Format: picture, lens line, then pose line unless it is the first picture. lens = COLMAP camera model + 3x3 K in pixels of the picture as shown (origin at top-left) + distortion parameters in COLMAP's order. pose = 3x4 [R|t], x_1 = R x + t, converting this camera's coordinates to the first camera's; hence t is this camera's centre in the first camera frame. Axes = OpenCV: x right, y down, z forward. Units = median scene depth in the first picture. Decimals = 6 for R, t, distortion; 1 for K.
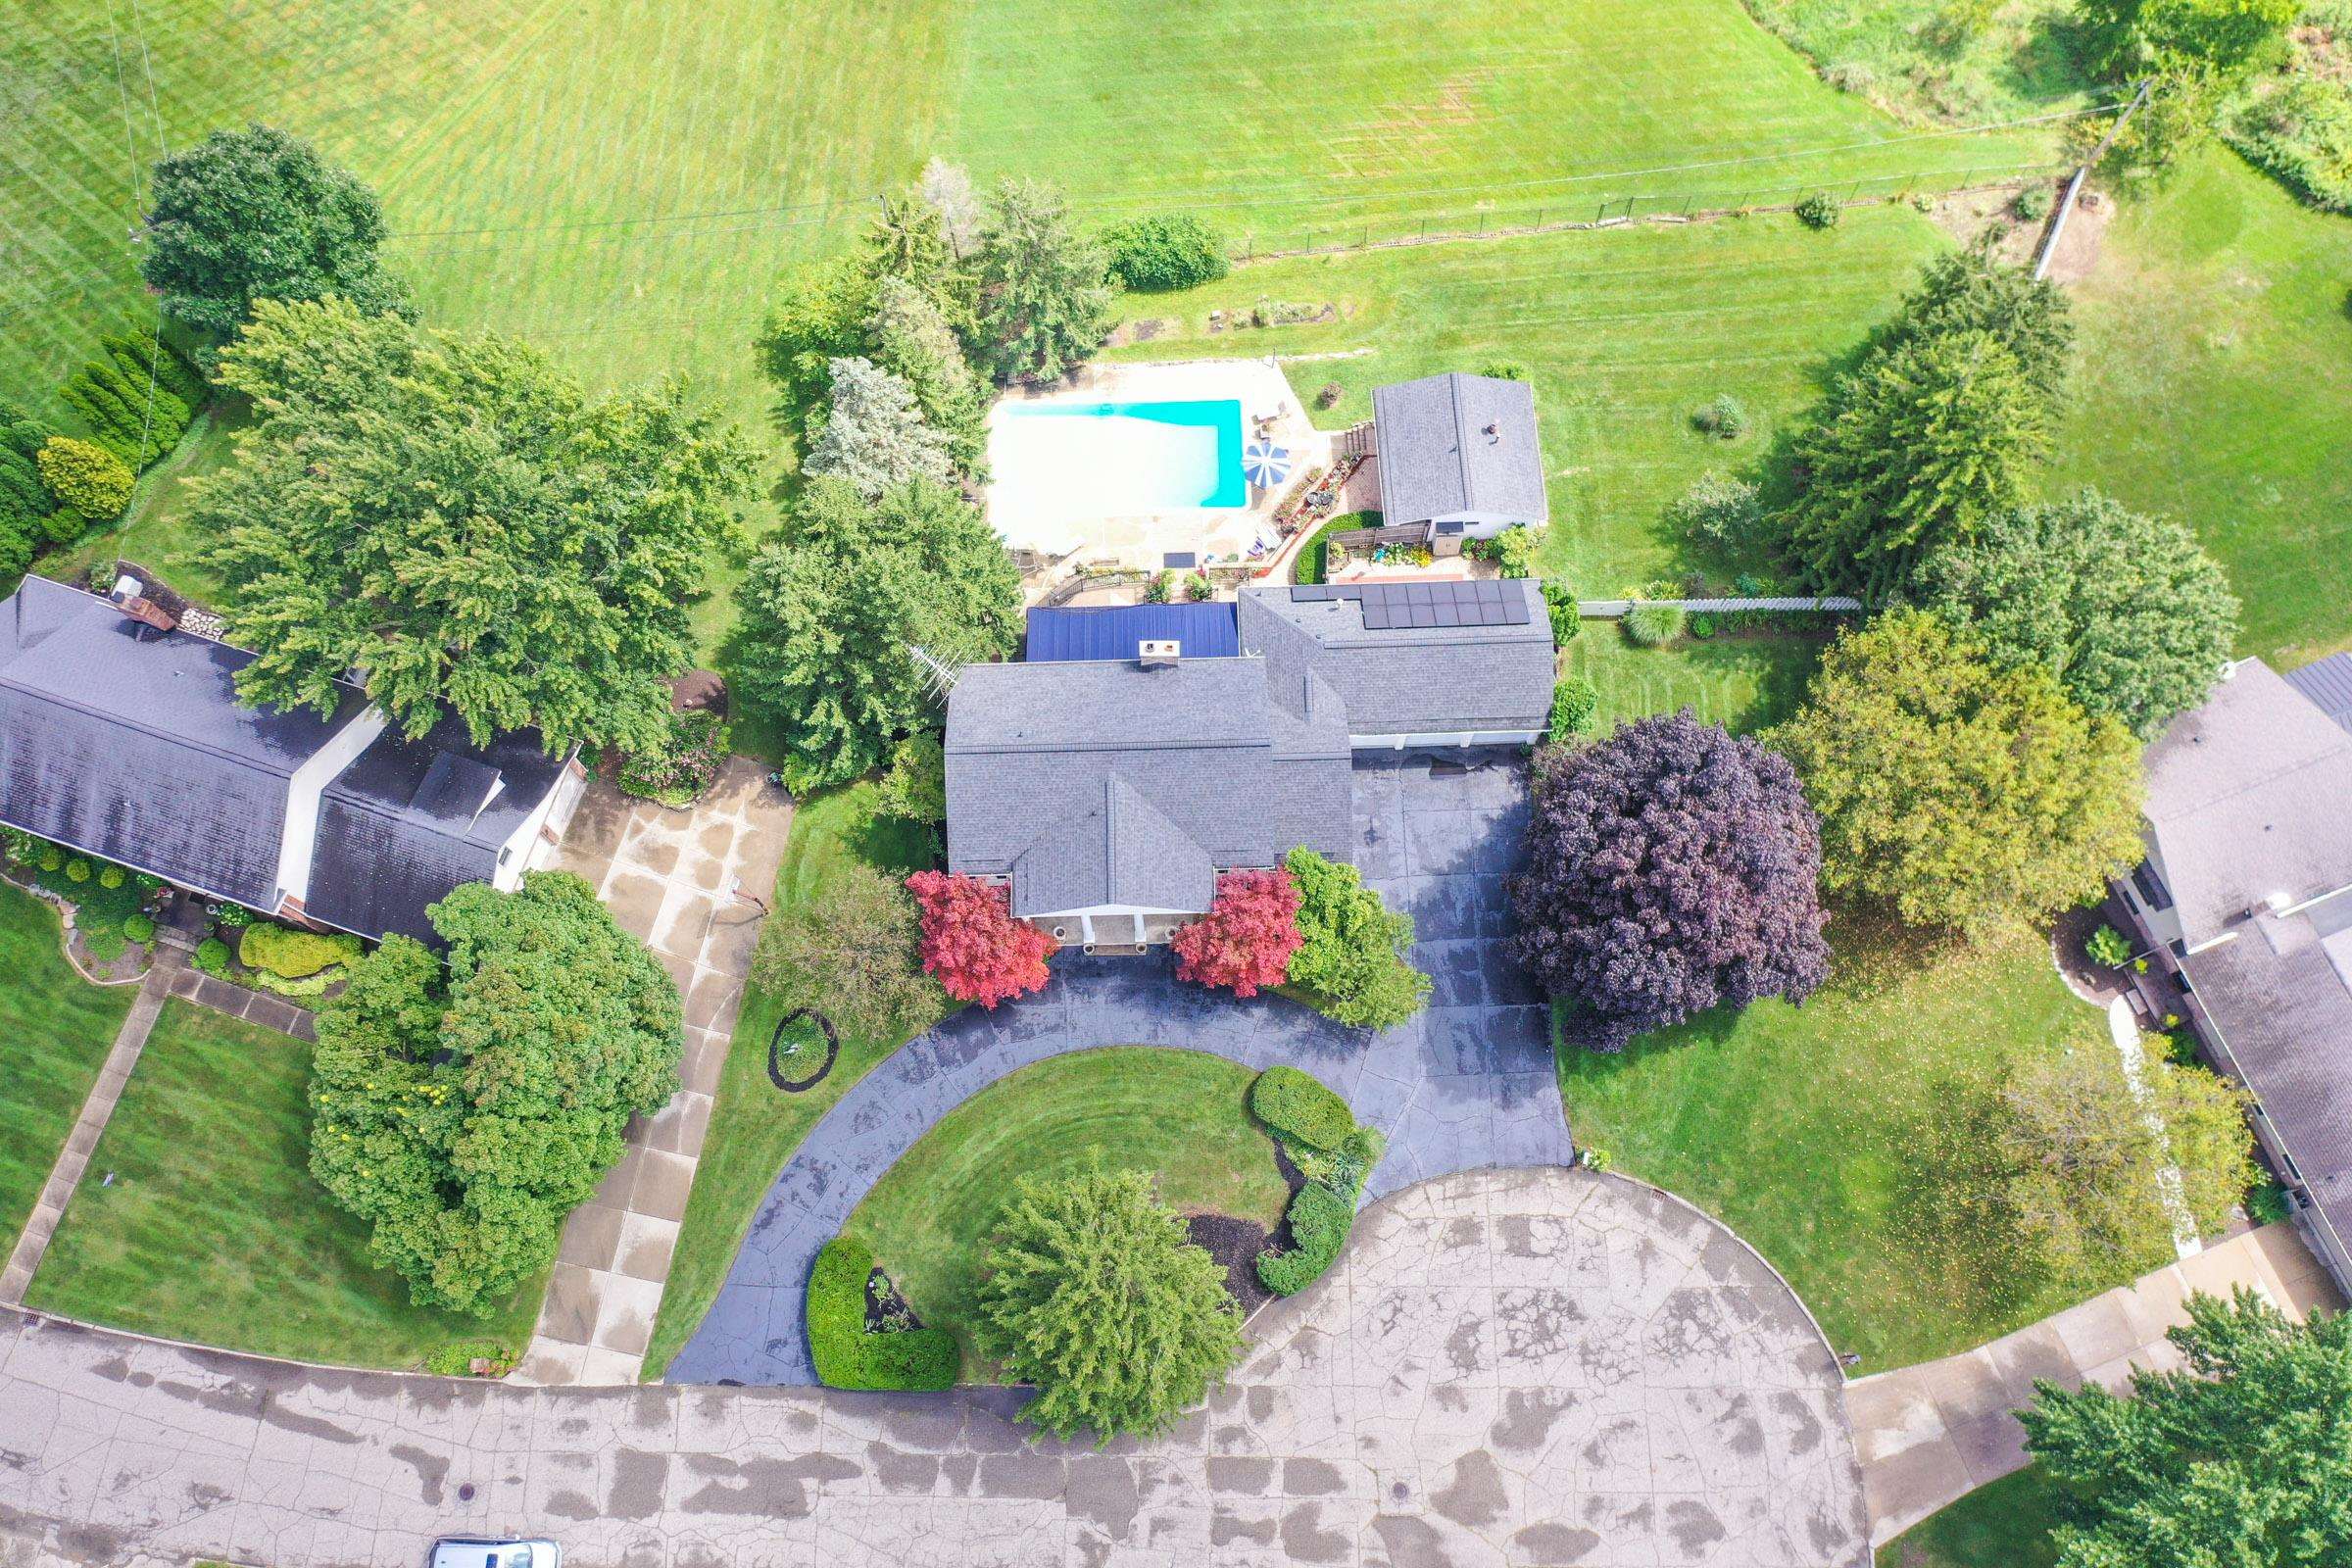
lens RADIAL K [[1868.4, 0, 1168.2], [0, 1868.4, 787.7], [0, 0, 1]] dist [0.001091, 0.005795]
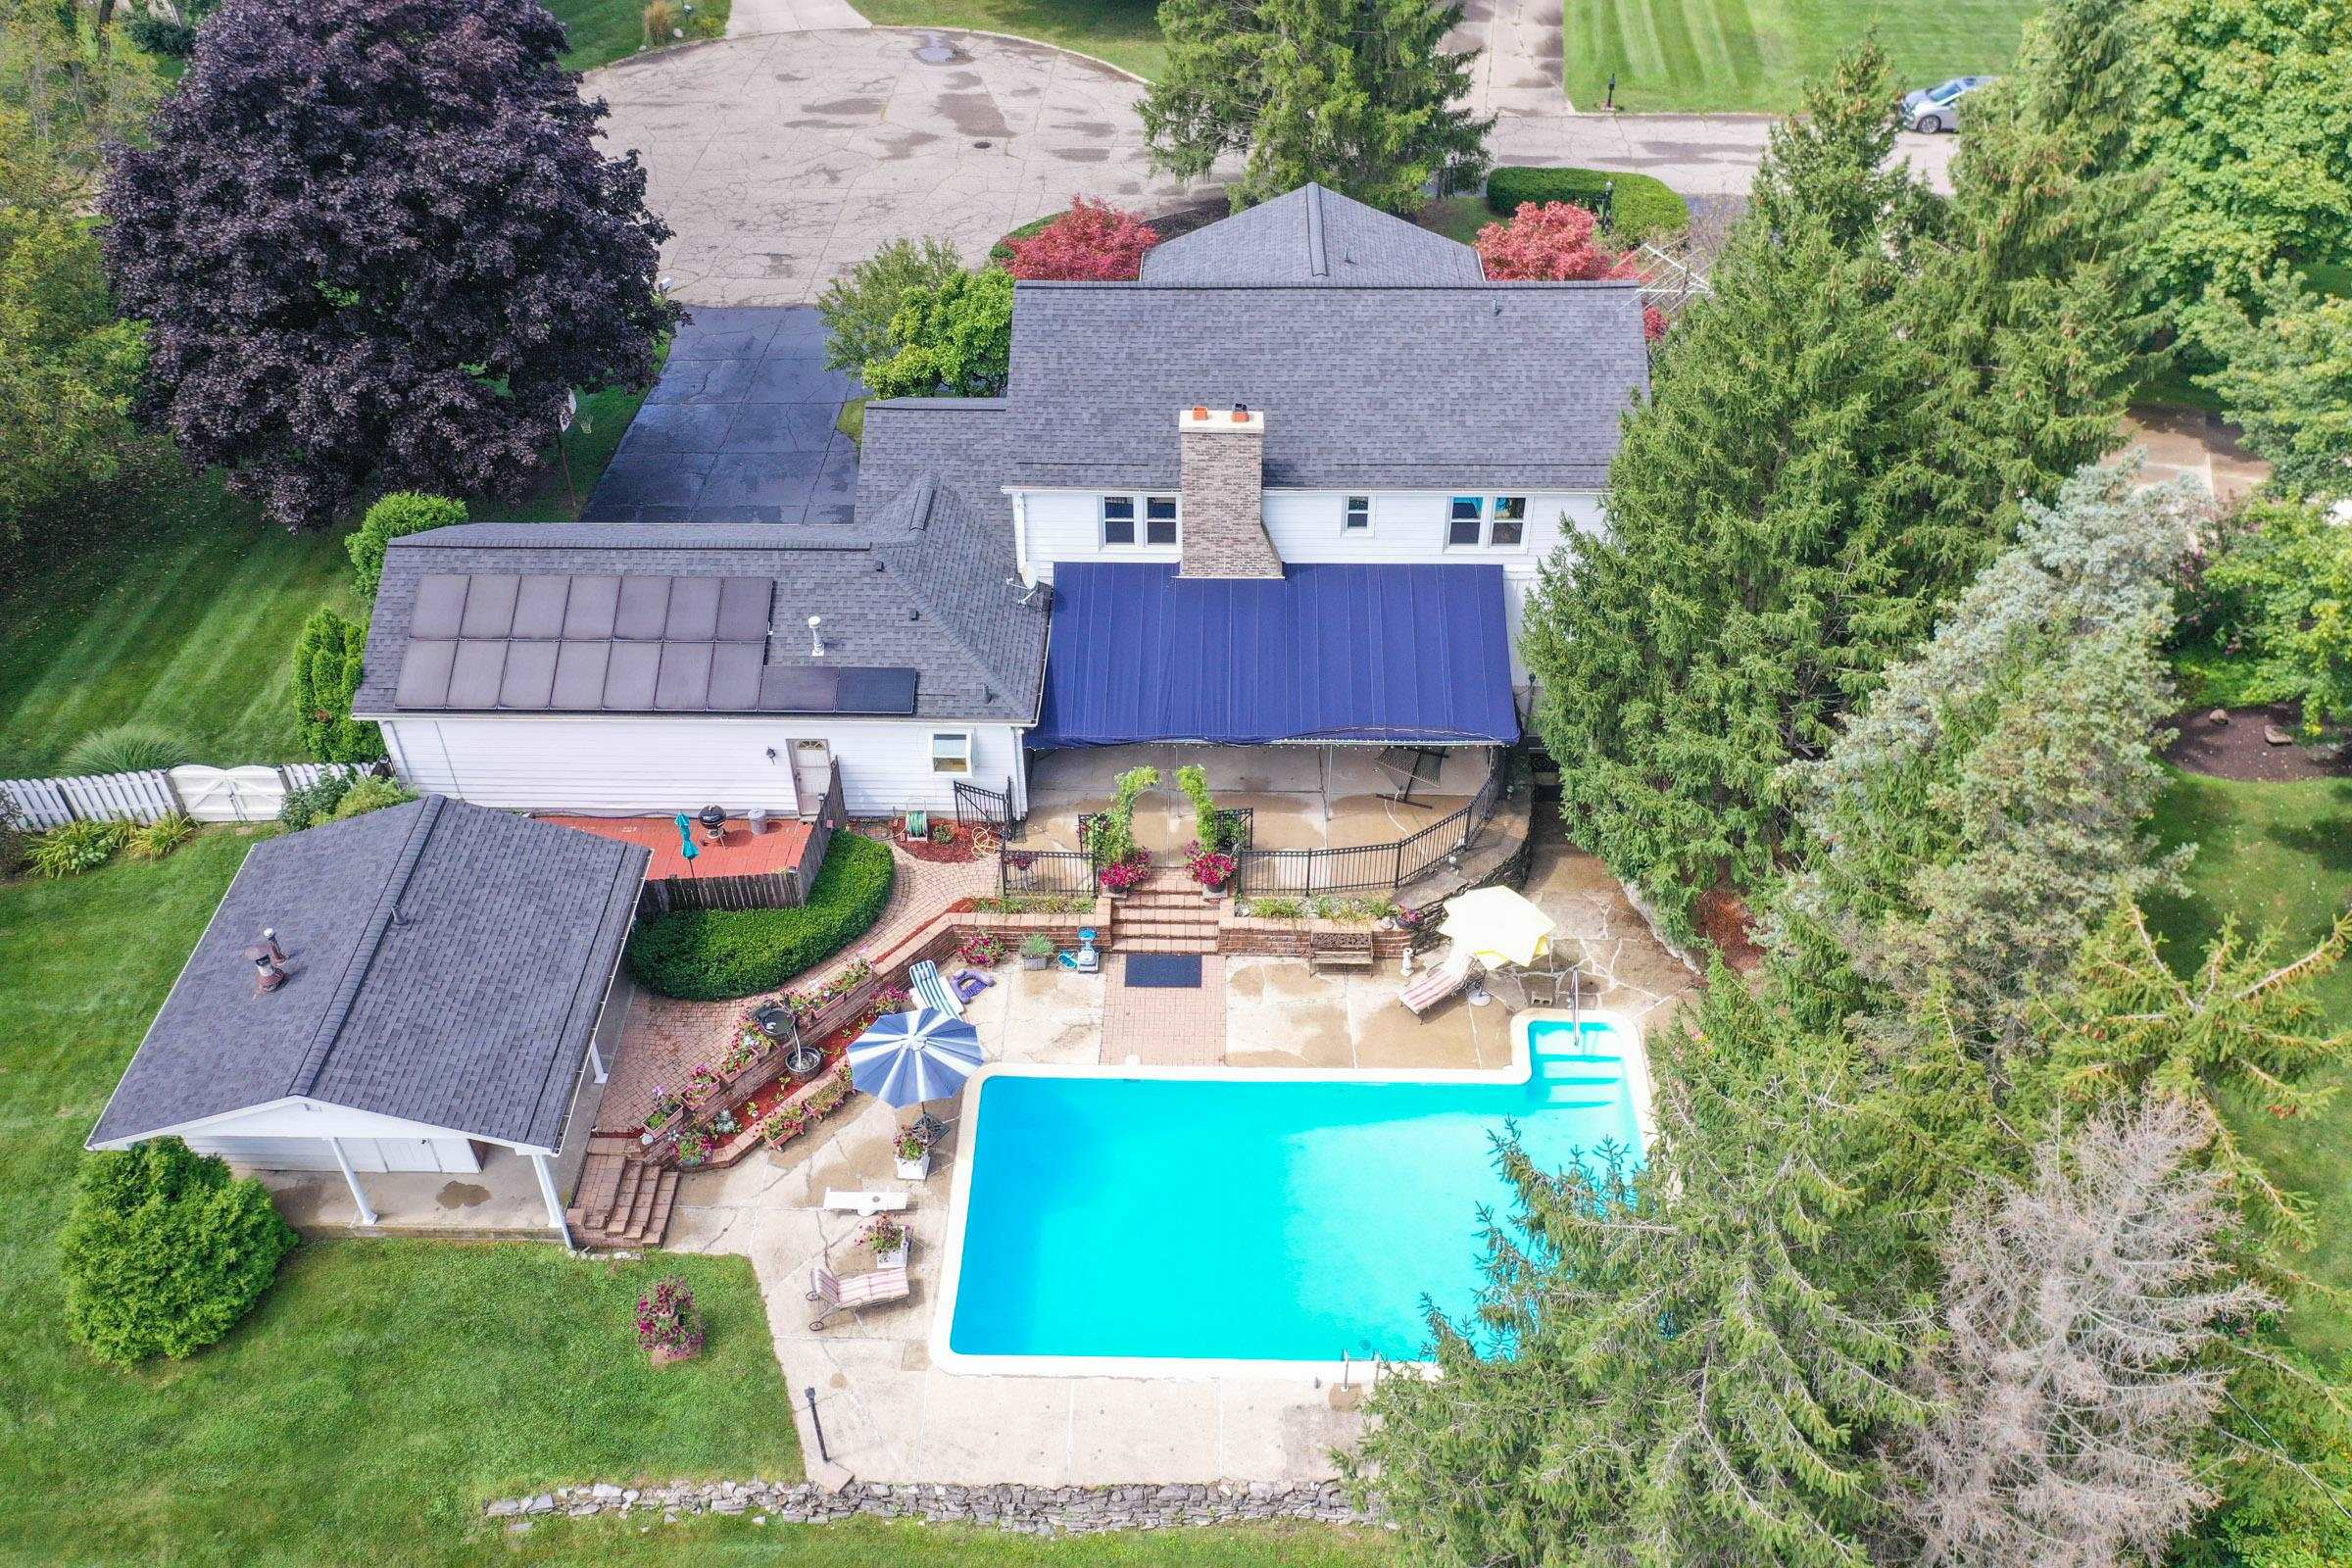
lens RADIAL K [[1868.4, 0, 1176.5], [0, 1868.4, 782.9], [0, 0, 1]] dist [0.001091, 0.005795]
pose [[-0.998681, -0.016973, 0.048457, -0.018486], [0.051310, -0.364019, 0.929977, -0.565046], [0.001855, 0.931237, 0.364410, 0.938149]]
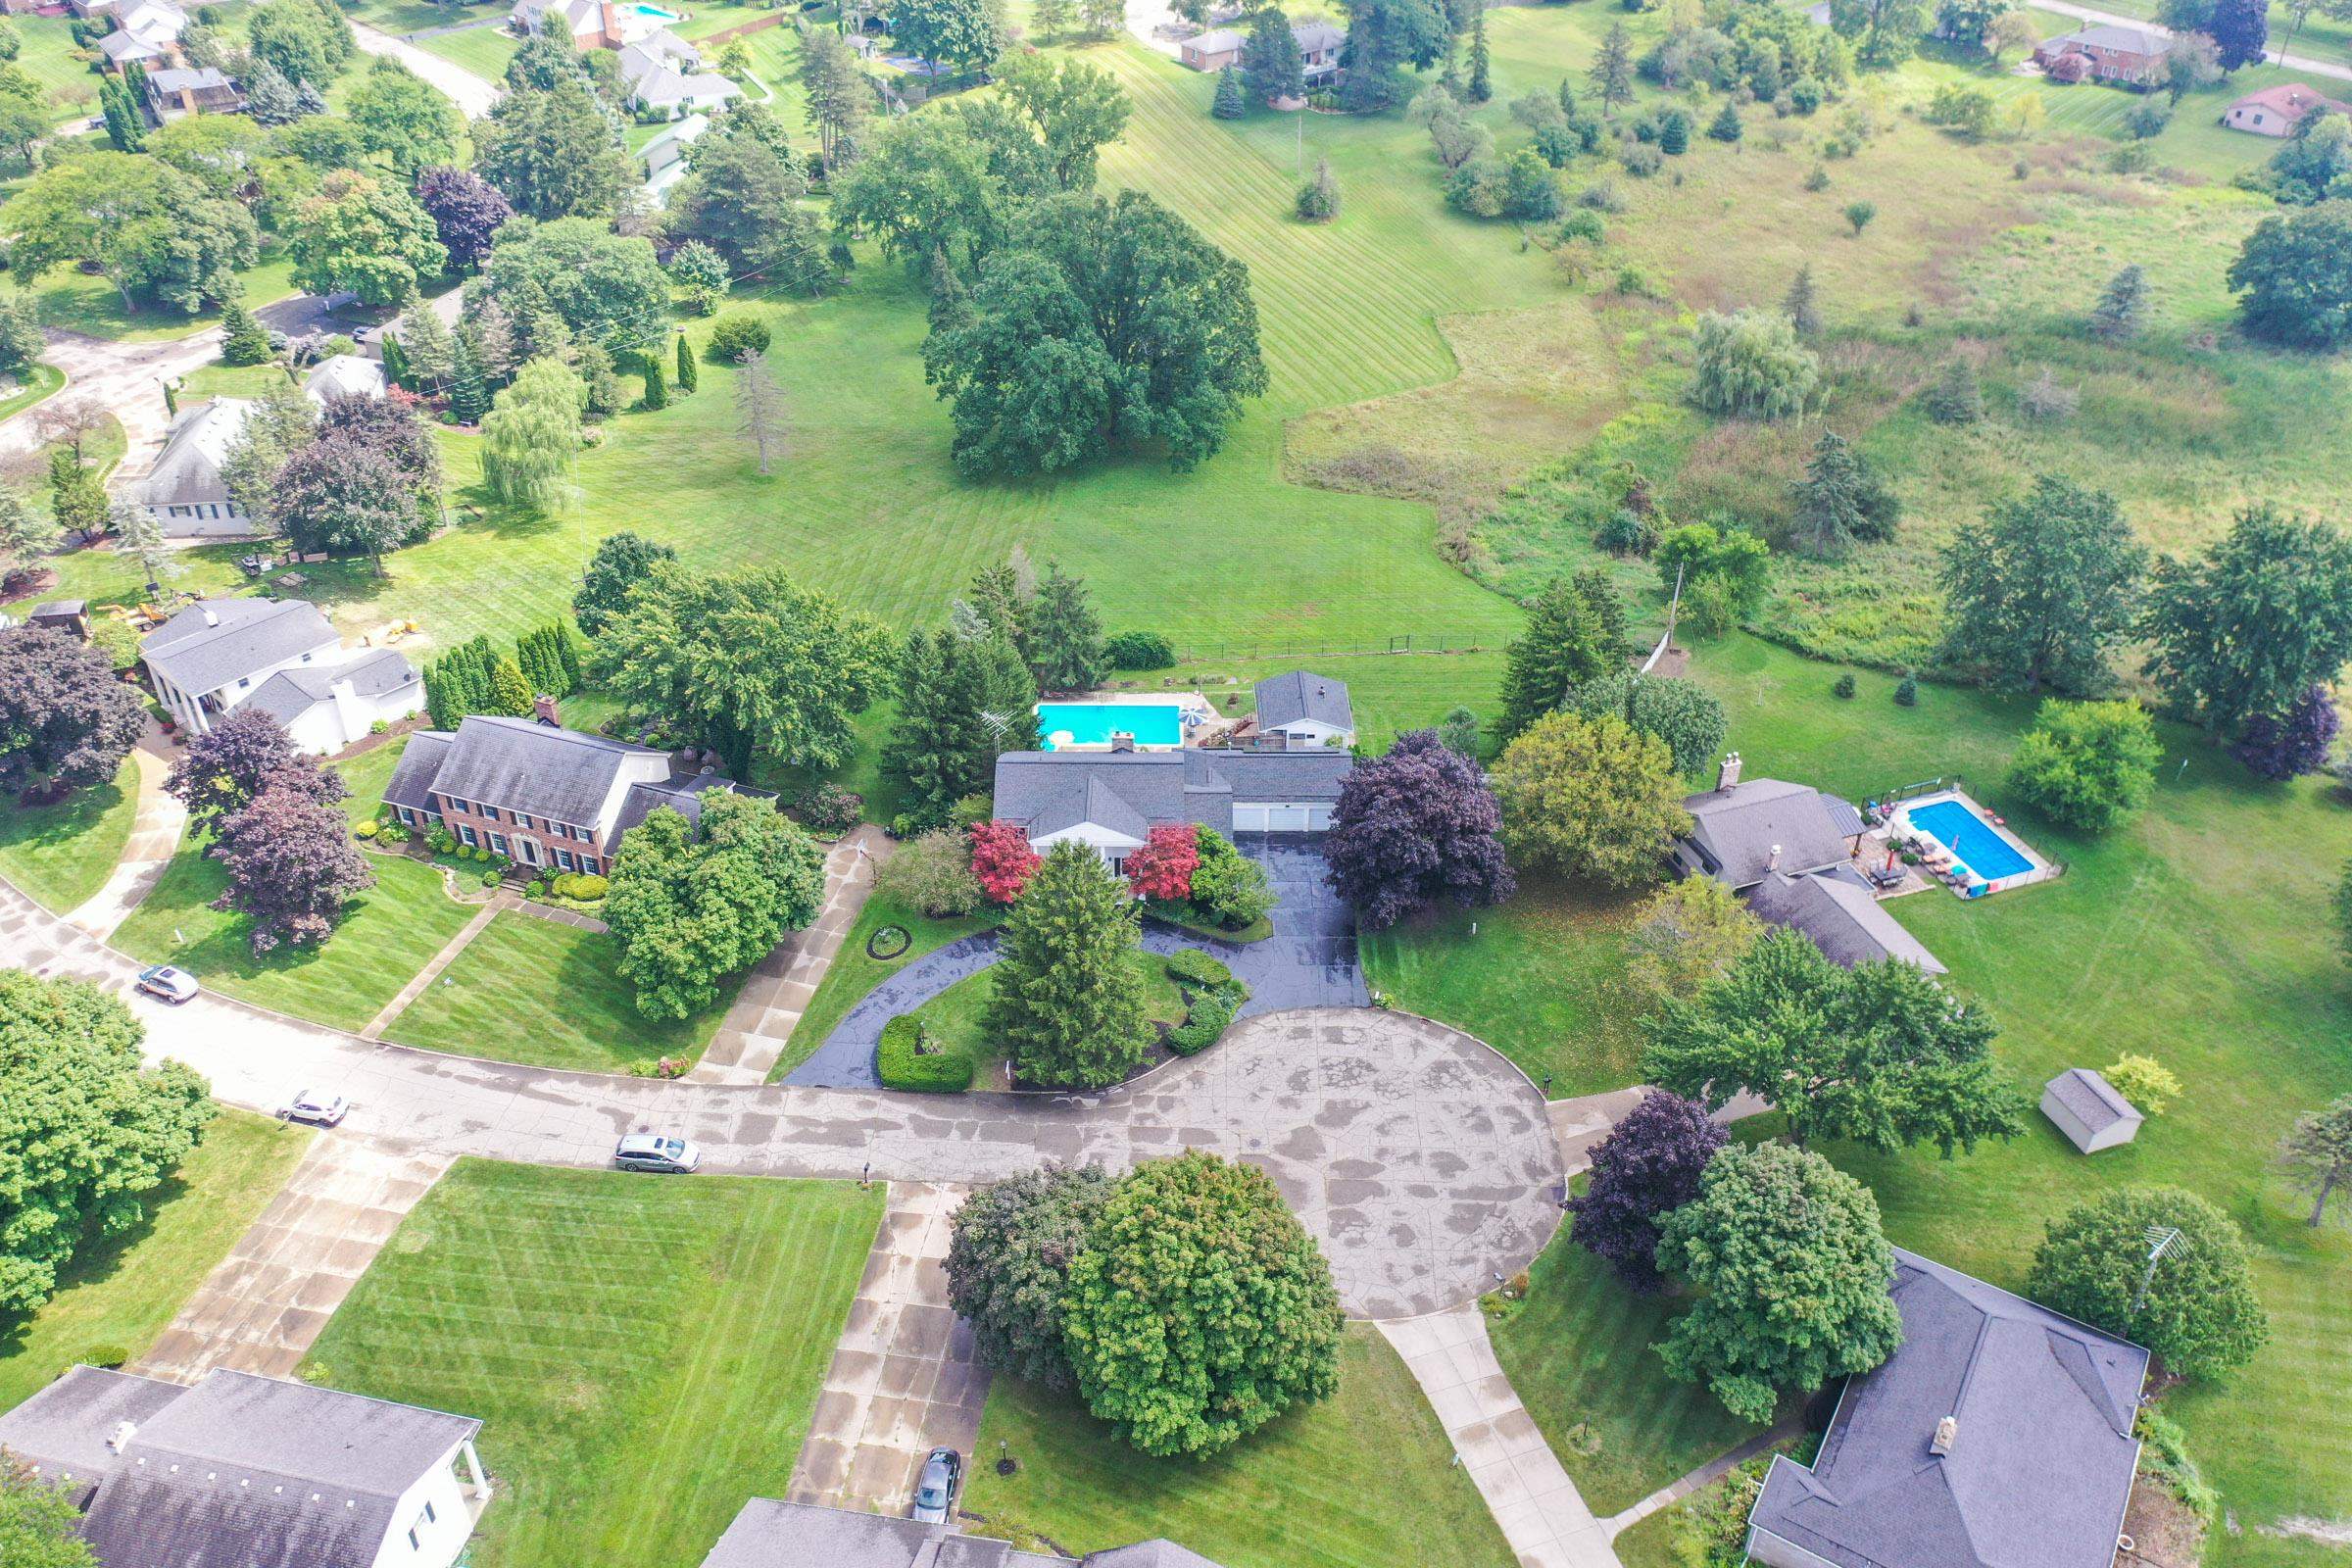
lens RADIAL K [[1868.4, 0, 1173.9], [0, 1868.4, 783.1], [0, 0, 1]] dist [0.001091, 0.005795]
pose [[0.999584, 0.024705, -0.014884, 0.072258], [-0.028709, 0.802825, -0.595523, 1.027096], [-0.002763, 0.595703, 0.803200, -0.388381]]
